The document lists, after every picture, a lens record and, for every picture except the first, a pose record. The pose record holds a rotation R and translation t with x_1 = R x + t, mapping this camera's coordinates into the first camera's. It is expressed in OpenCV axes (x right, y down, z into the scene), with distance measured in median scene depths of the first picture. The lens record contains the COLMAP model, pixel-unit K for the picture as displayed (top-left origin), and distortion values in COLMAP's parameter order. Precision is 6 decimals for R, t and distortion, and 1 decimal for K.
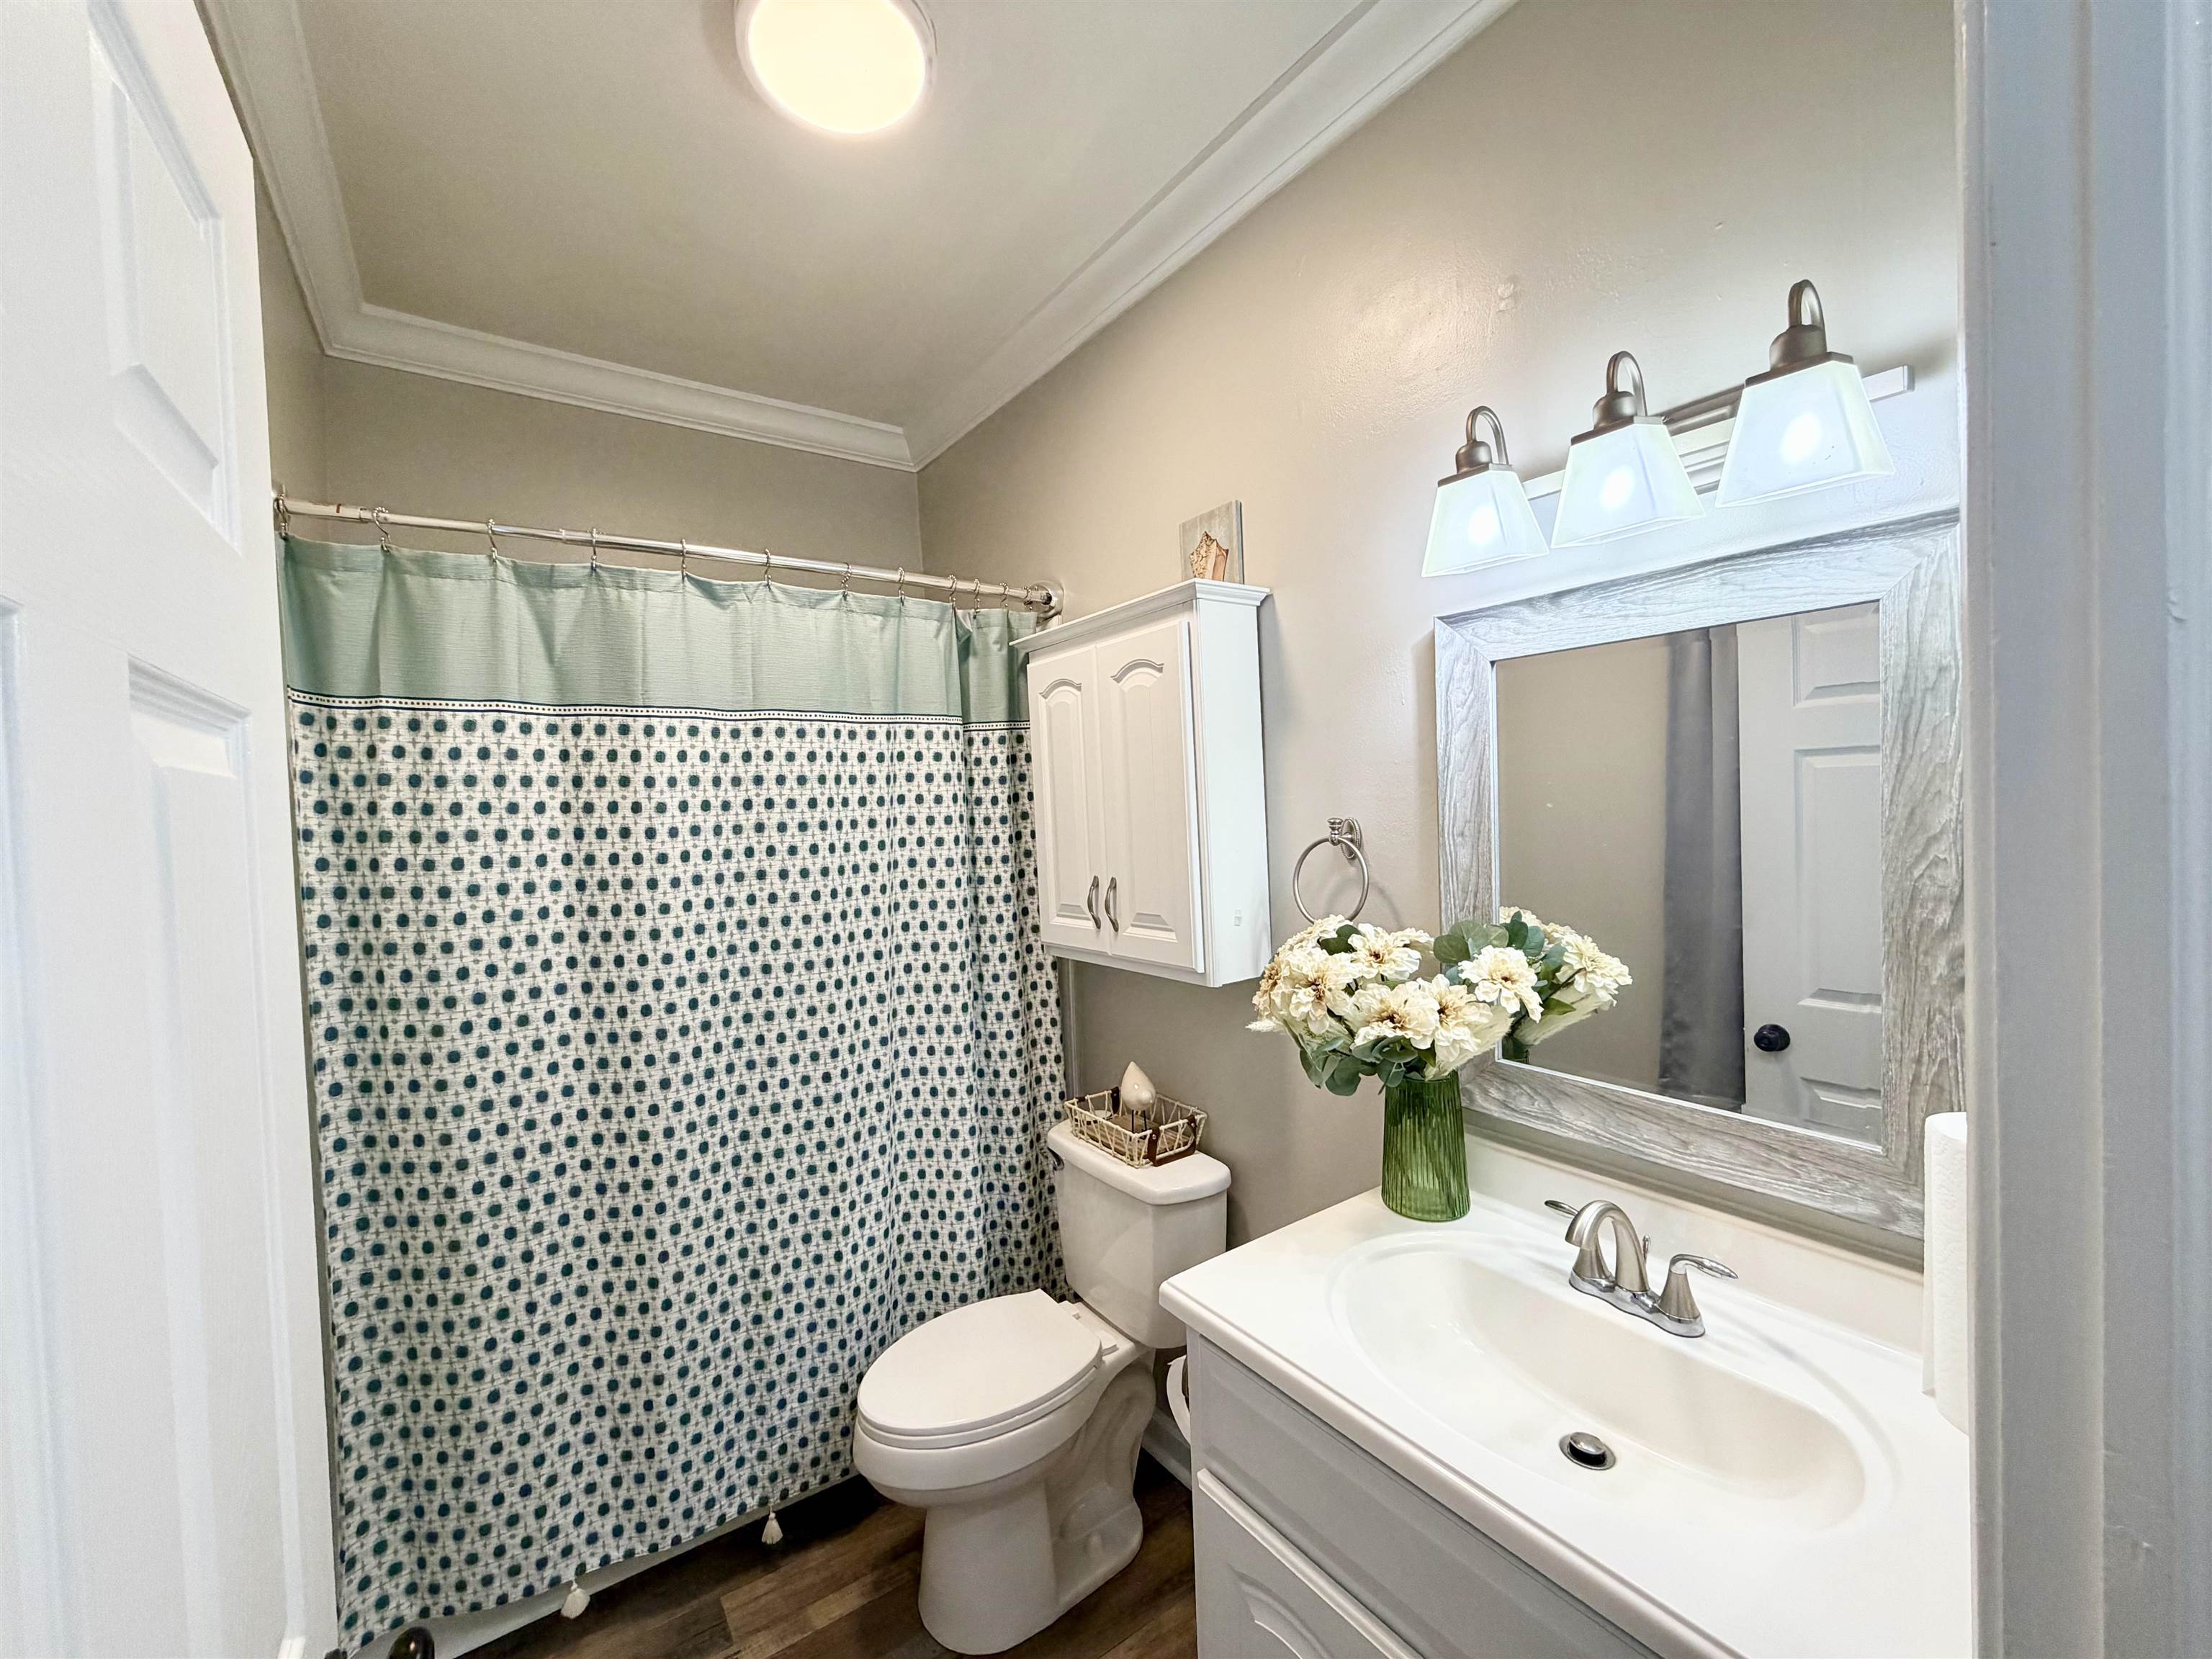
lens RADIAL K [[895.1, 0, 1106.0], [0, 895.1, 829.5], [0, 0, 1]] dist [0.002351, 0.000163]
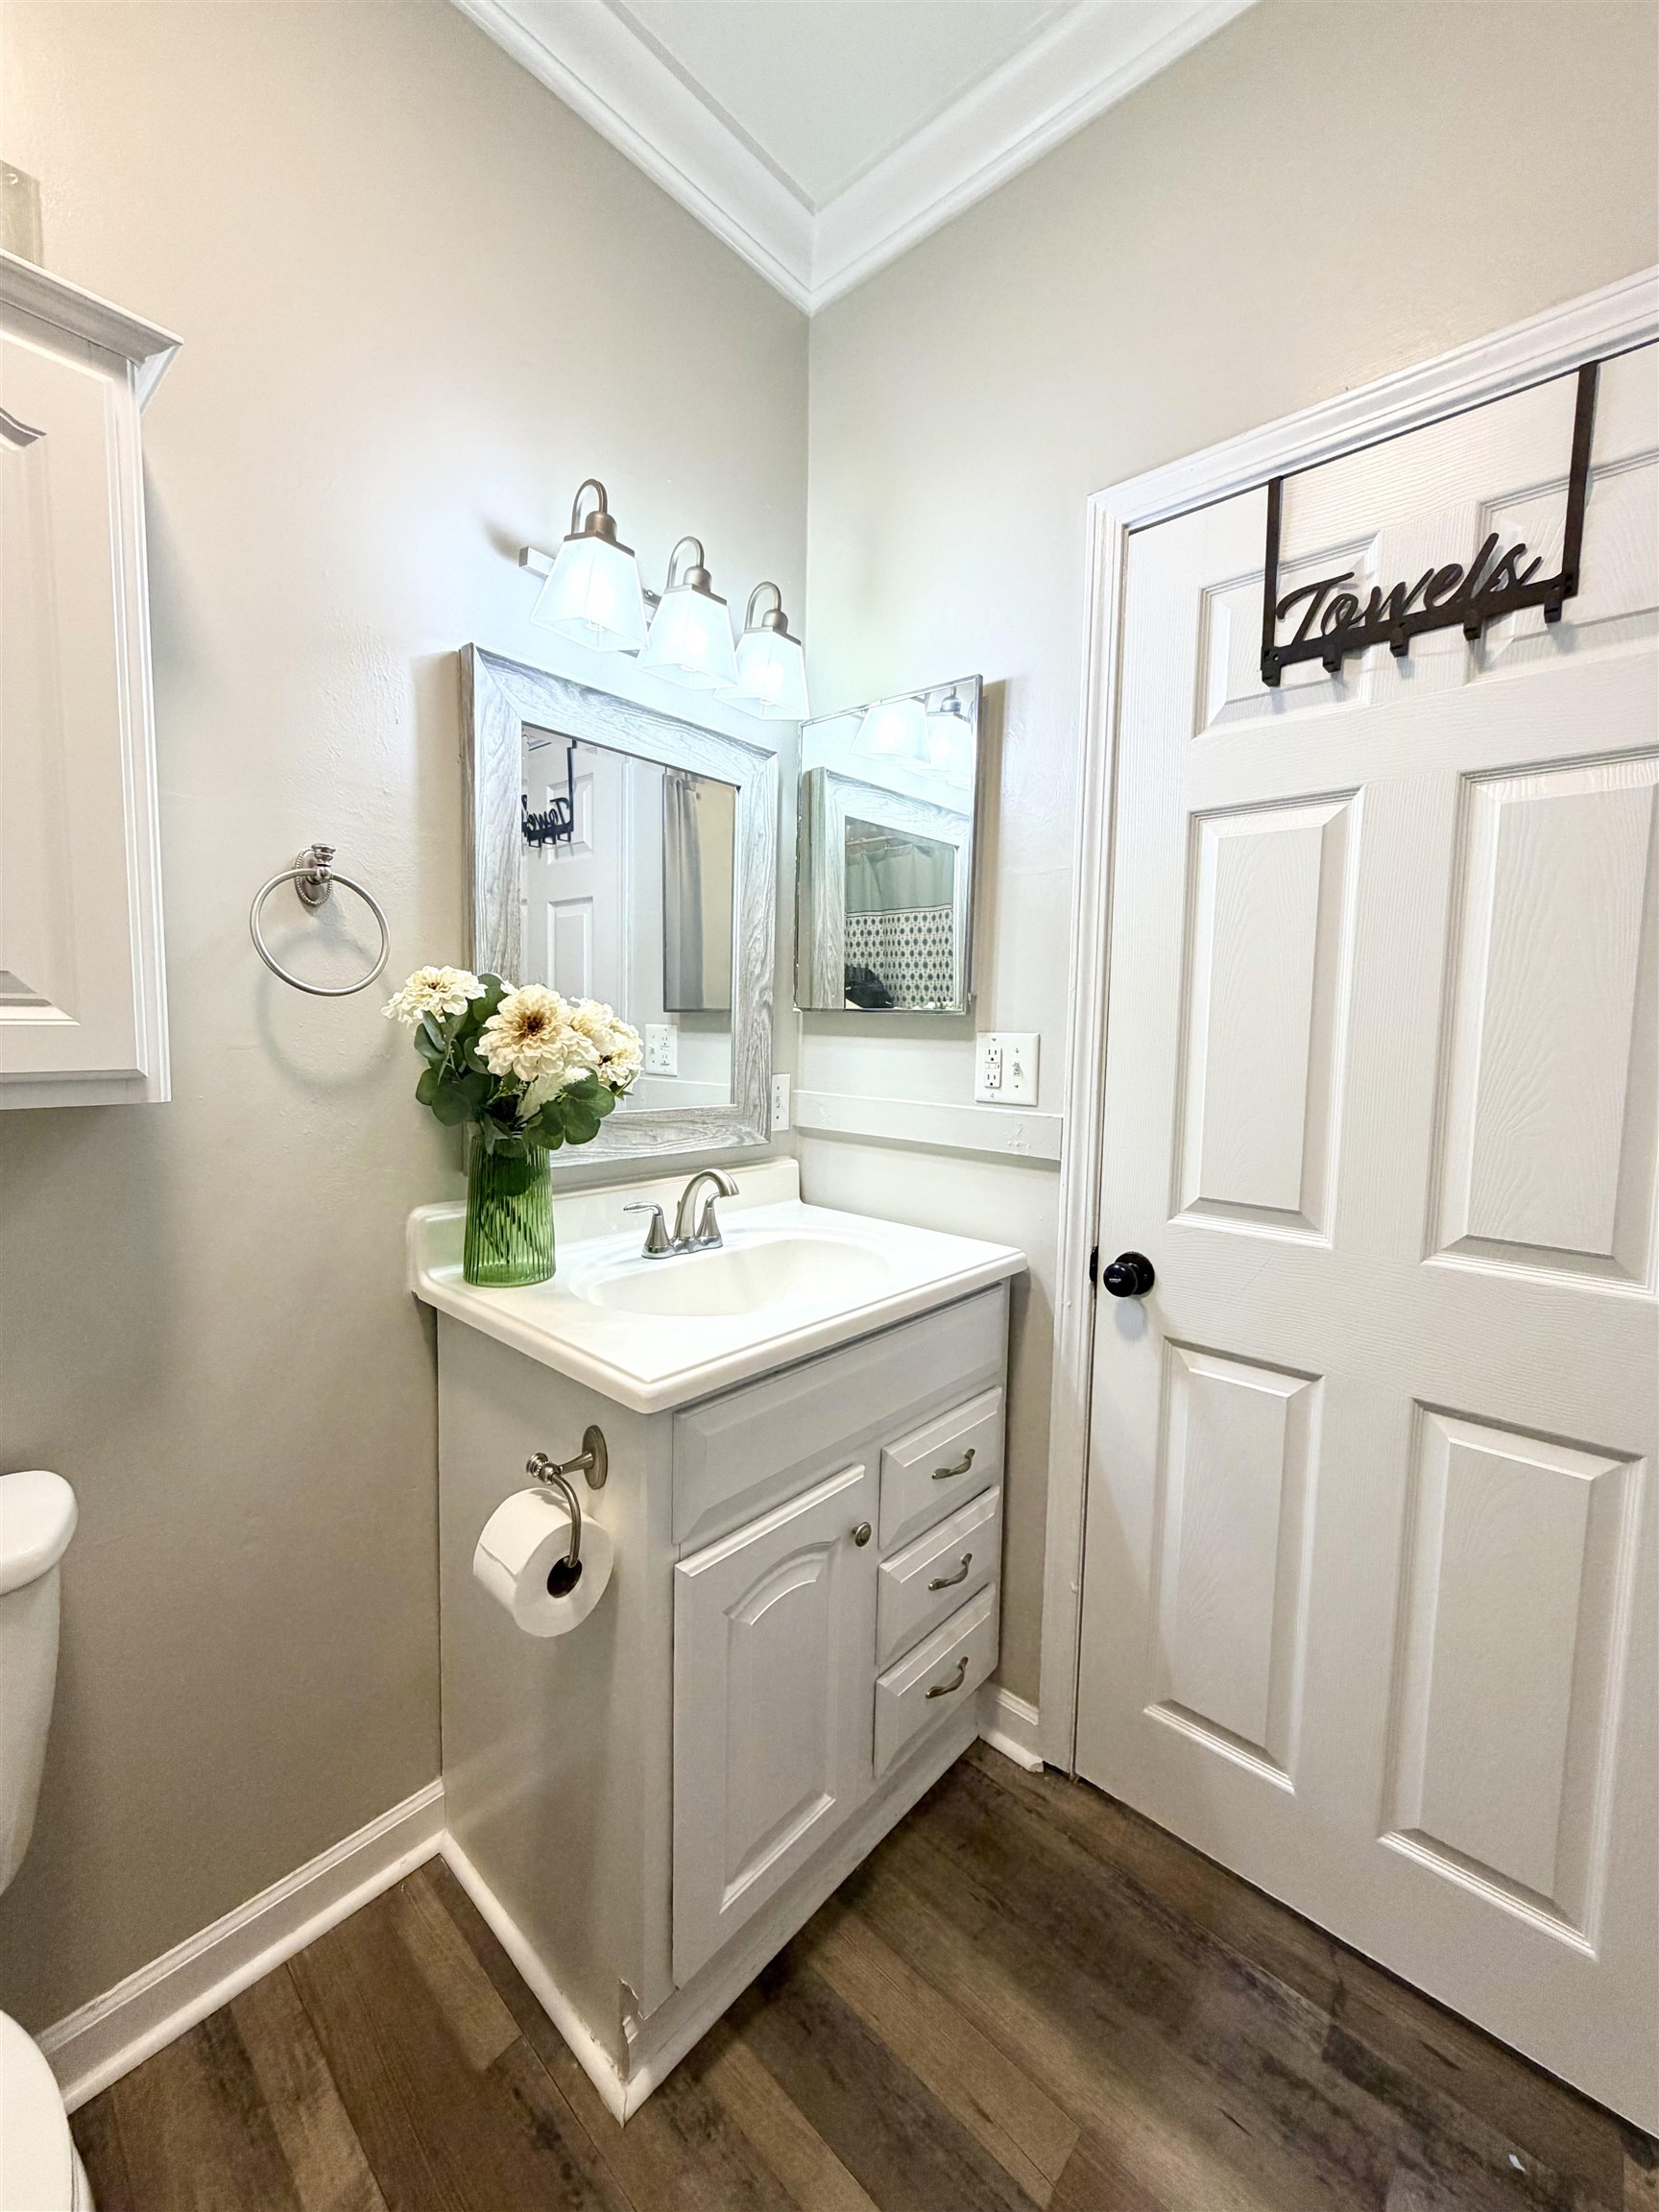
lens RADIAL K [[875.9, 0, 821.1], [0, 875.9, 1104.2], [0, 0, 1]] dist [0.000054, 0.000386]
pose [[-0.216777, -0.055557, 0.974639, -0.657403], [0.016986, 0.998014, 0.060667, 0.197405], [-0.976073, 0.029706, -0.215403, 0.932535]]
